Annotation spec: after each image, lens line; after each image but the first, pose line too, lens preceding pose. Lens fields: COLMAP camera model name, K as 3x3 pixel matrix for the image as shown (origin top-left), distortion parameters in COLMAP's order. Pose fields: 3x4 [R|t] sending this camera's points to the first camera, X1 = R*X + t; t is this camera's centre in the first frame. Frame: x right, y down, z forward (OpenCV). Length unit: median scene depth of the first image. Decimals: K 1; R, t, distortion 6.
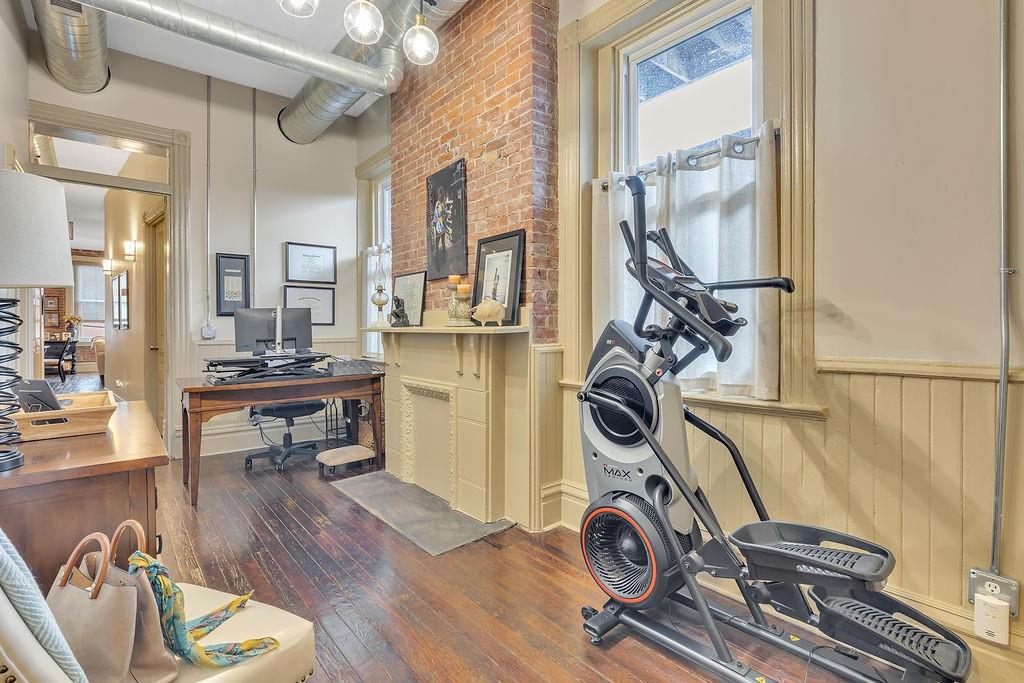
lens RADIAL K [[494.6, 0, 516.7], [0, 494.6, 330.5], [0, 0, 1]] dist [-0.002237, -0.000465]
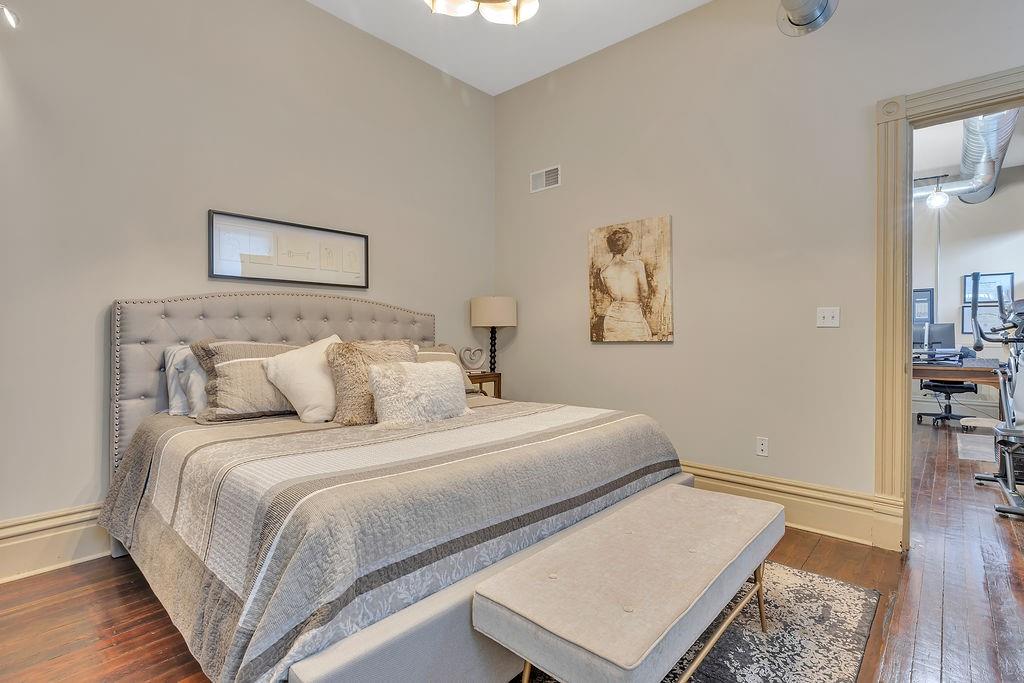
lens RADIAL K [[482.5, 0, 514.5], [0, 482.5, 336.4], [0, 0, 1]] dist [-0.001026, -0.000430]
pose [[0.149208, 0.017378, -0.988653, 0.948439], [-0.010505, 0.999817, 0.015989, -0.015067], [0.988750, 0.008001, 0.149363, -0.652100]]
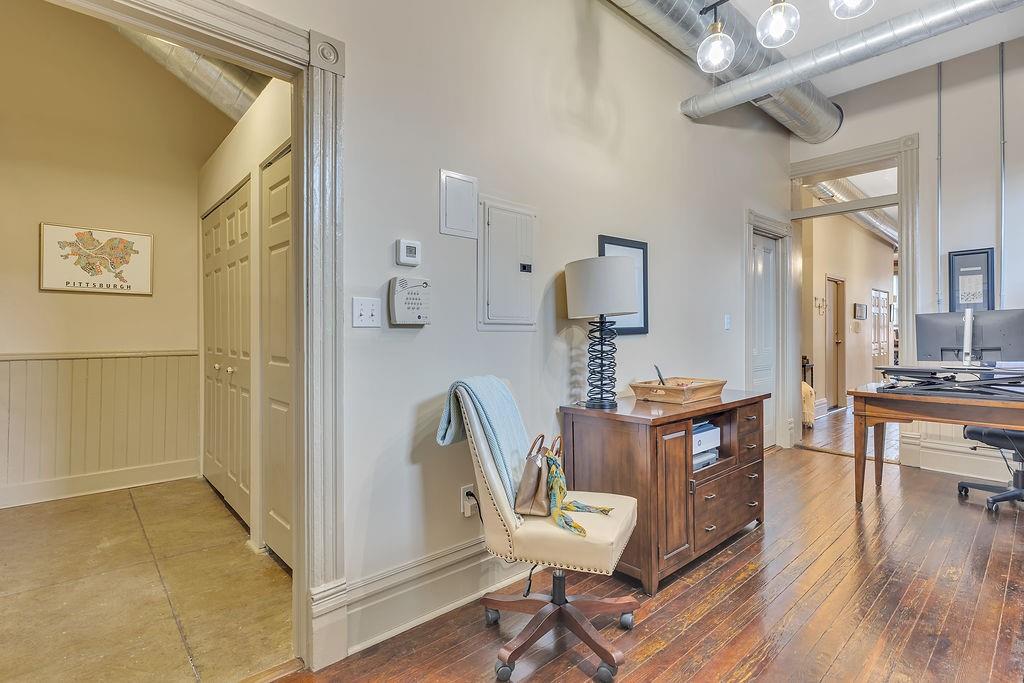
lens RADIAL K [[482.5, 0, 514.5], [0, 482.5, 336.4], [0, 0, 1]] dist [-0.001026, -0.000430]
pose [[0.042168, 0.008668, -0.999073, 0.299935], [-0.005562, 0.999949, 0.008440, -0.005484], [0.999095, 0.005201, 0.042214, 0.198691]]
